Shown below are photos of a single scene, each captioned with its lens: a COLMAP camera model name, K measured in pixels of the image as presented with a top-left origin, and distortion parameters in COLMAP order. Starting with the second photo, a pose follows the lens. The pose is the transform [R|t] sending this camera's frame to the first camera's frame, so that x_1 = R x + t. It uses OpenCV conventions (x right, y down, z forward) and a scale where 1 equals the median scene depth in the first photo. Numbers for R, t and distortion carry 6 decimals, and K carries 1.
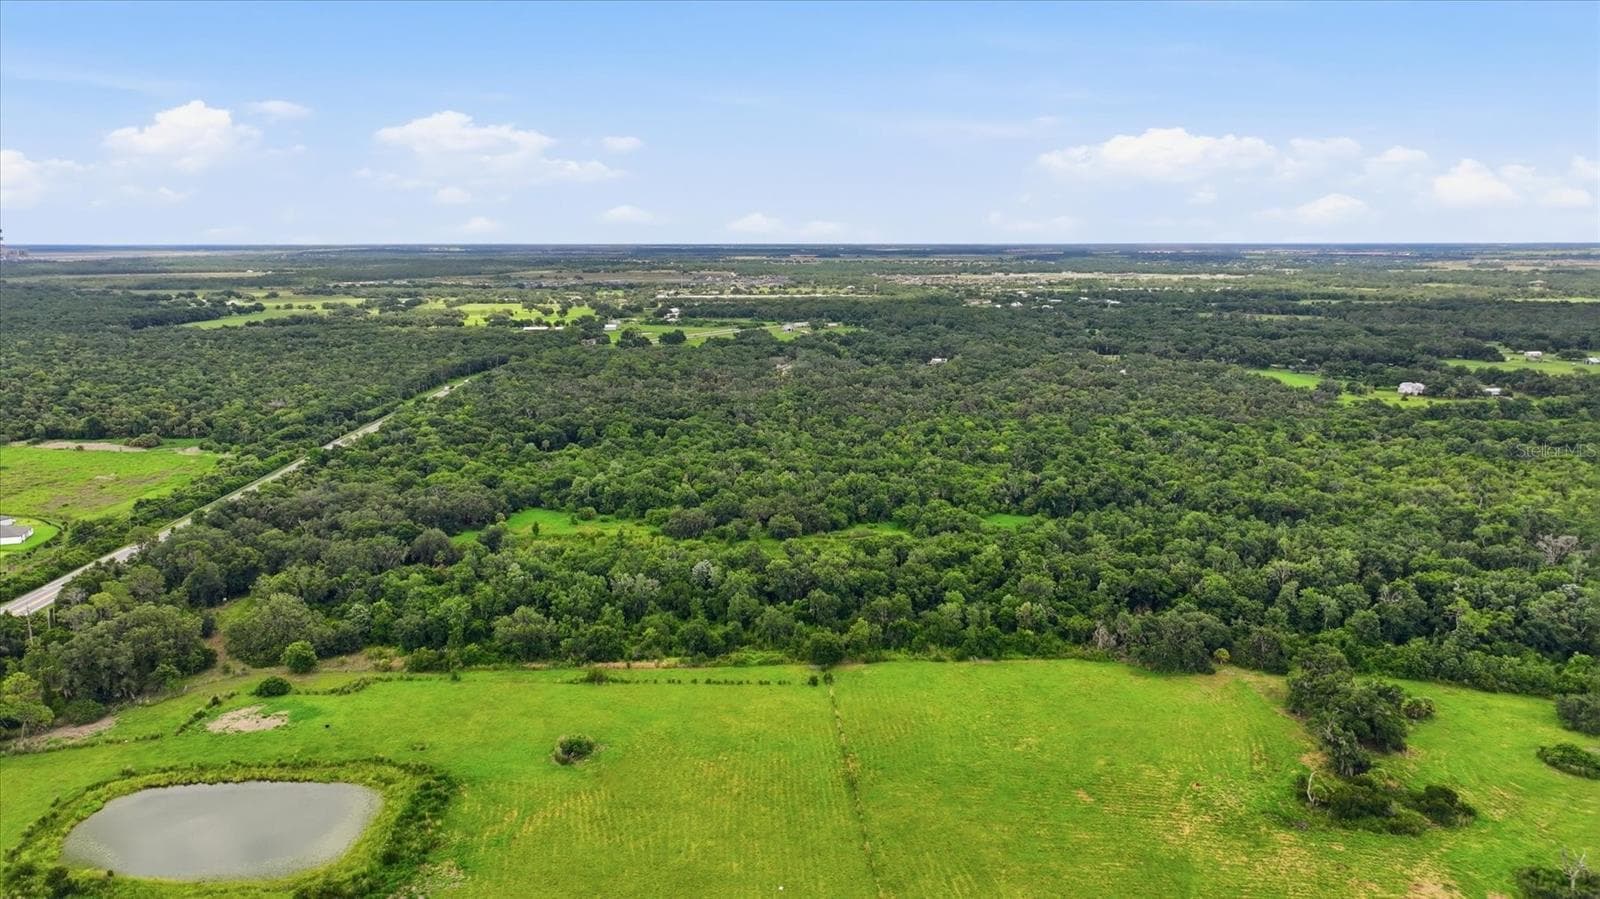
lens RADIAL K [[1119.6, 0, 804.9], [0, 1119.6, 451.1], [0, 0, 1]] dist [-0.001946, 0.012971]
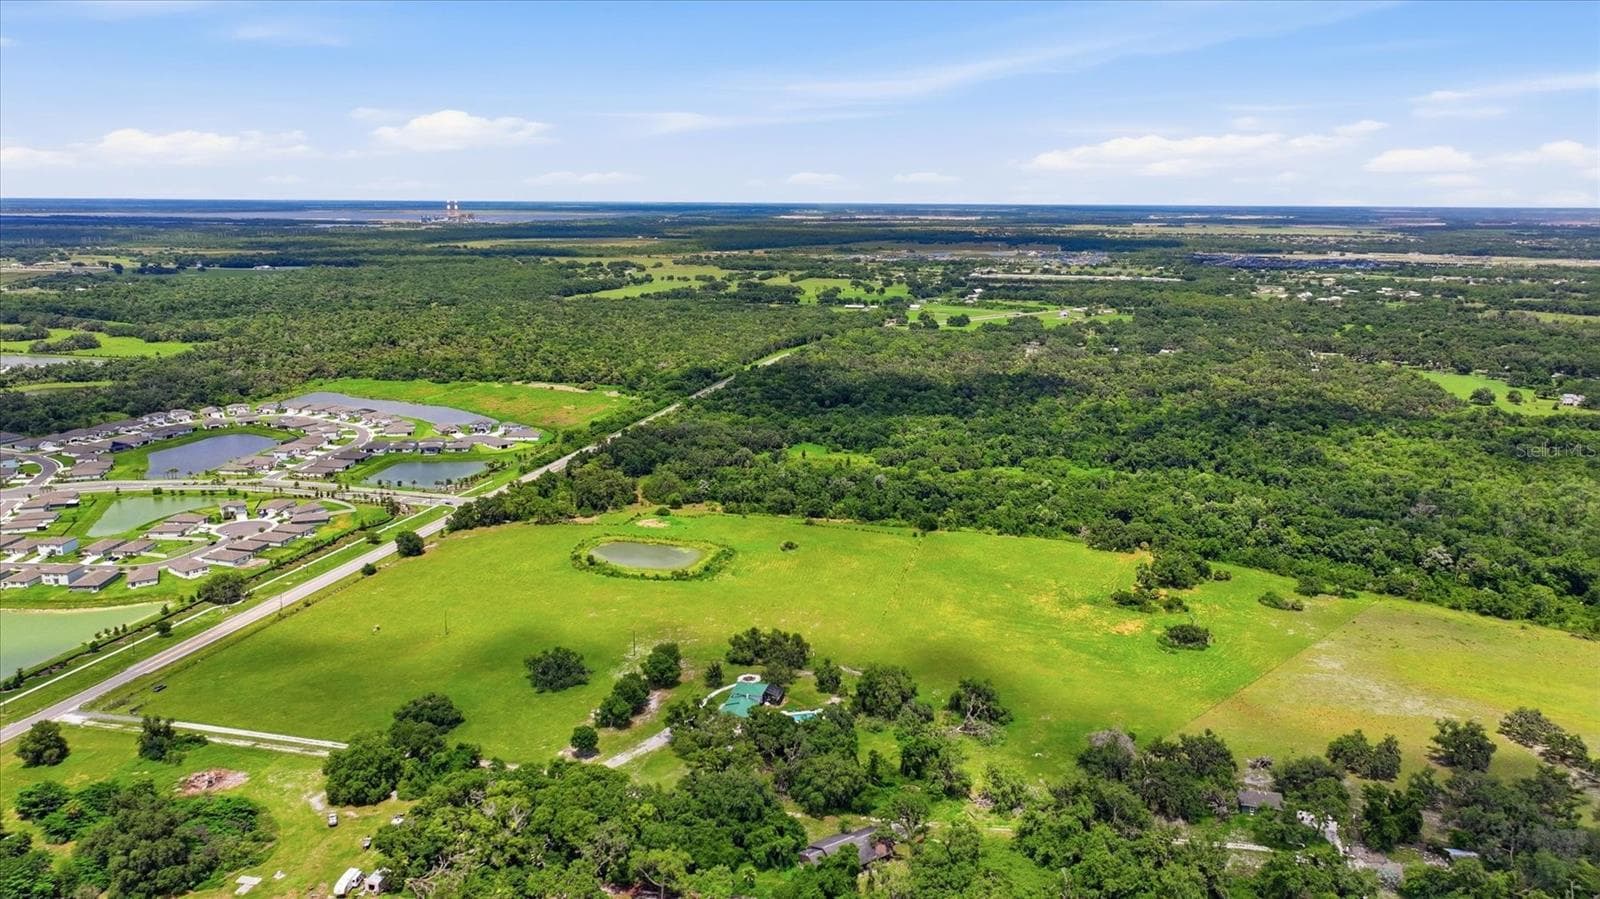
lens RADIAL K [[1119.6, 0, 804.9], [0, 1119.6, 451.1], [0, 0, 1]] dist [-0.001946, 0.012971]
pose [[0.952701, 0.073542, -0.294877, 0.237657], [-0.062923, 0.996987, 0.045353, -0.010488], [0.297324, -0.024654, 0.954458, -0.561694]]
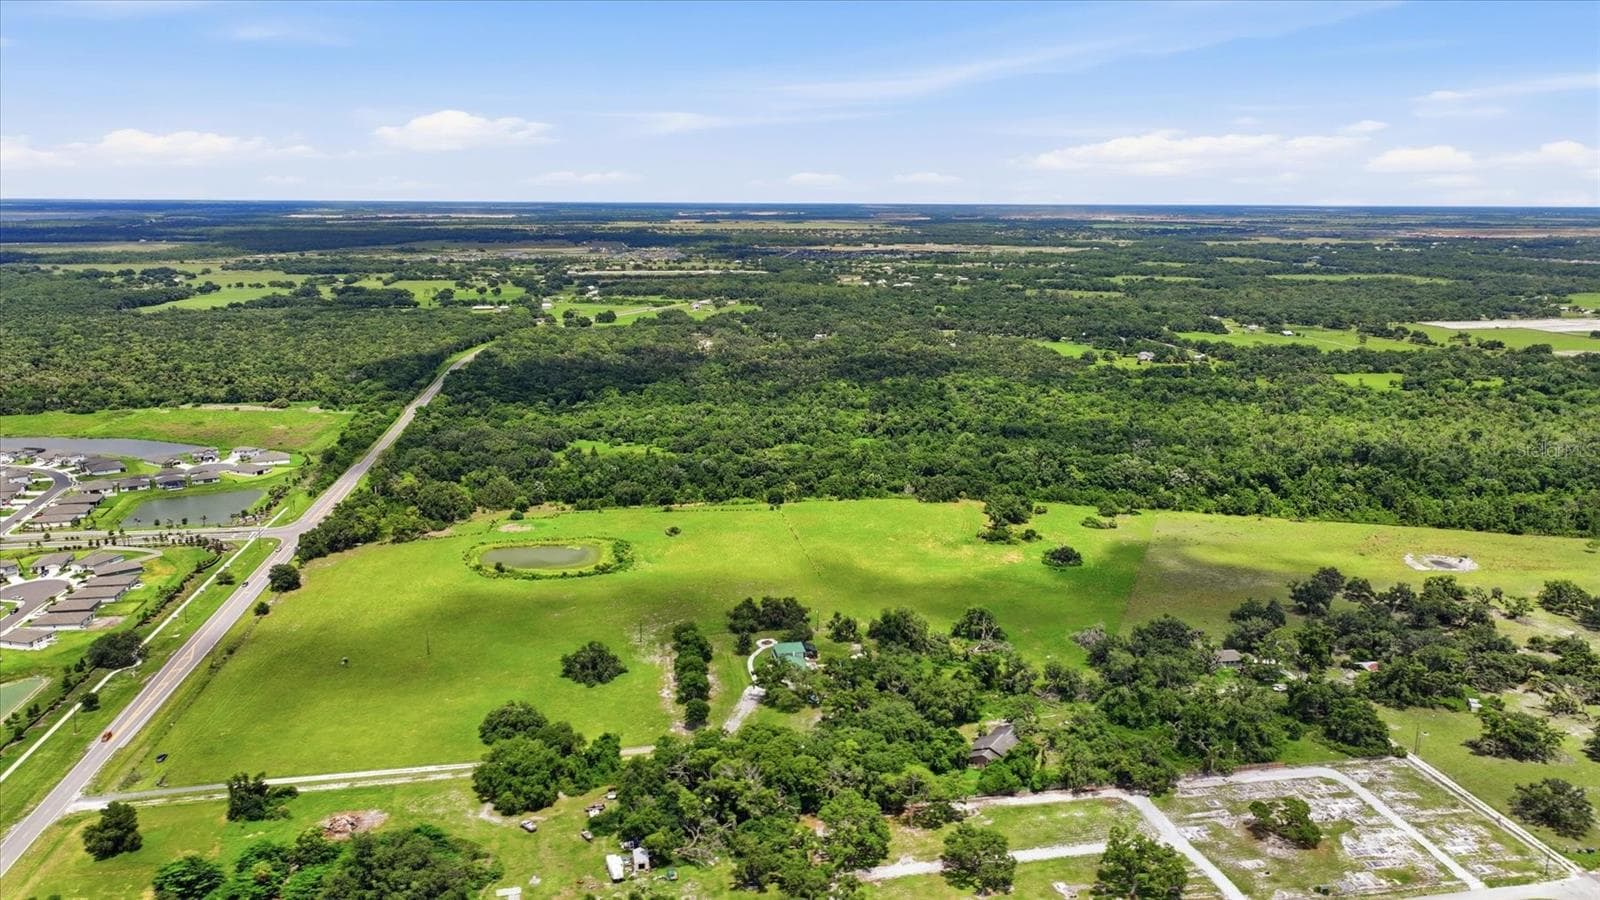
lens RADIAL K [[1119.6, 0, 804.9], [0, 1119.6, 451.6], [0, 0, 1]] dist [-0.001946, 0.012971]
pose [[0.993798, -0.018661, 0.109624, -0.097815], [0.014563, 0.999169, 0.038059, 0.010810], [-0.110243, -0.036226, 0.993244, -0.675859]]
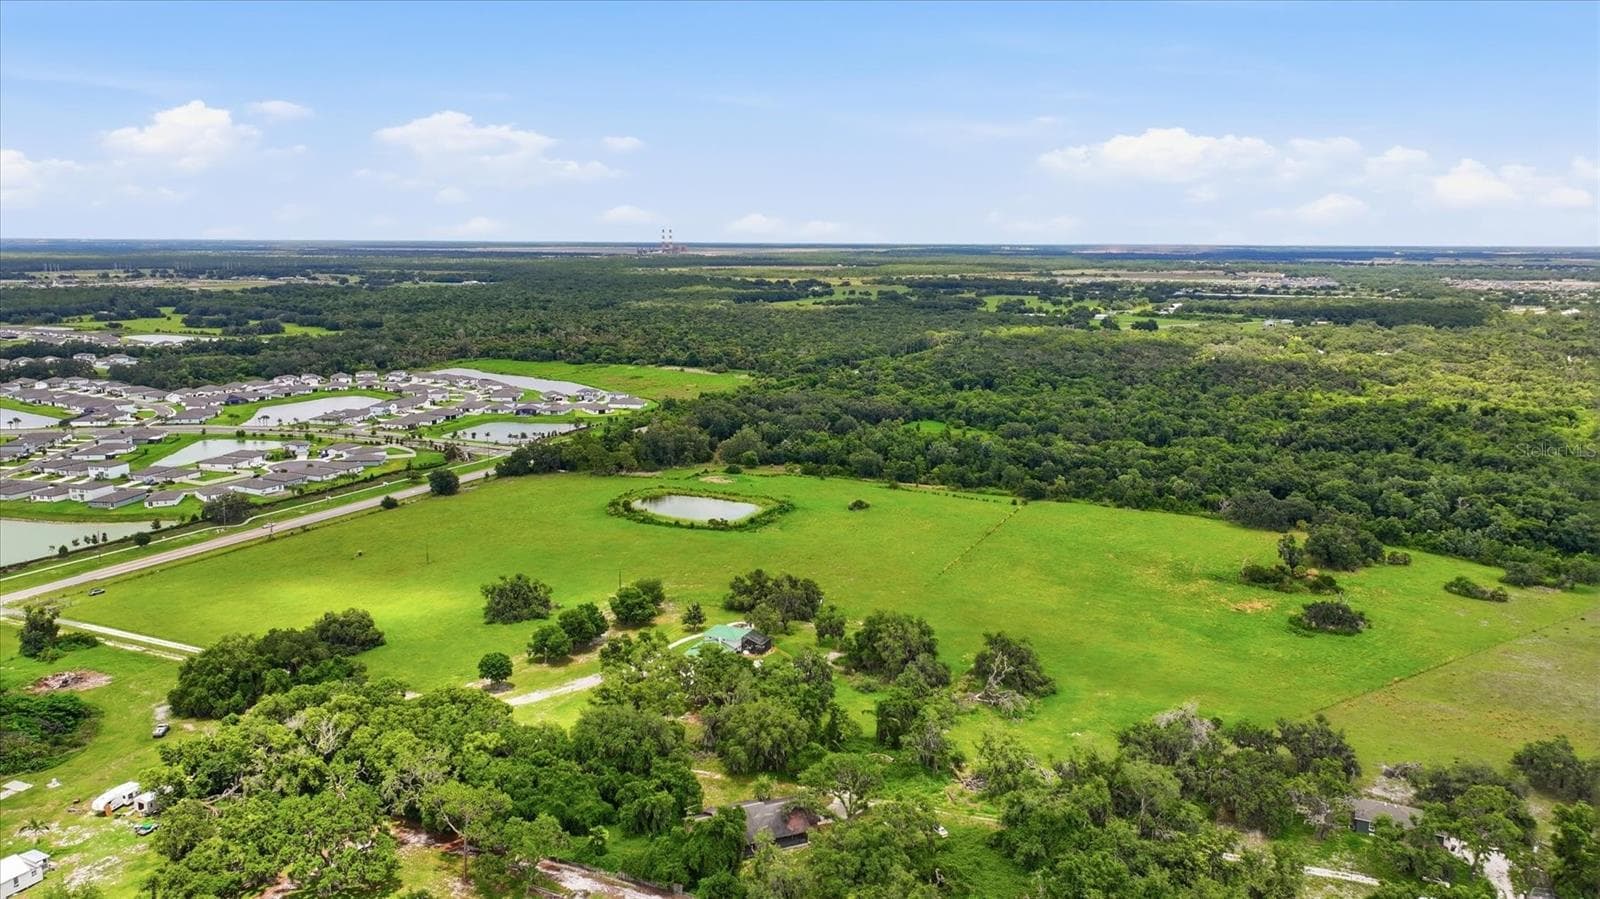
lens RADIAL K [[1119.6, 0, 804.9], [0, 1119.6, 451.1], [0, 0, 1]] dist [-0.001946, 0.012971]
pose [[0.878625, 0.093996, -0.468169, 0.304353], [-0.094197, 0.995287, 0.023047, 0.073763], [0.468129, 0.023851, 0.883338, -0.364373]]
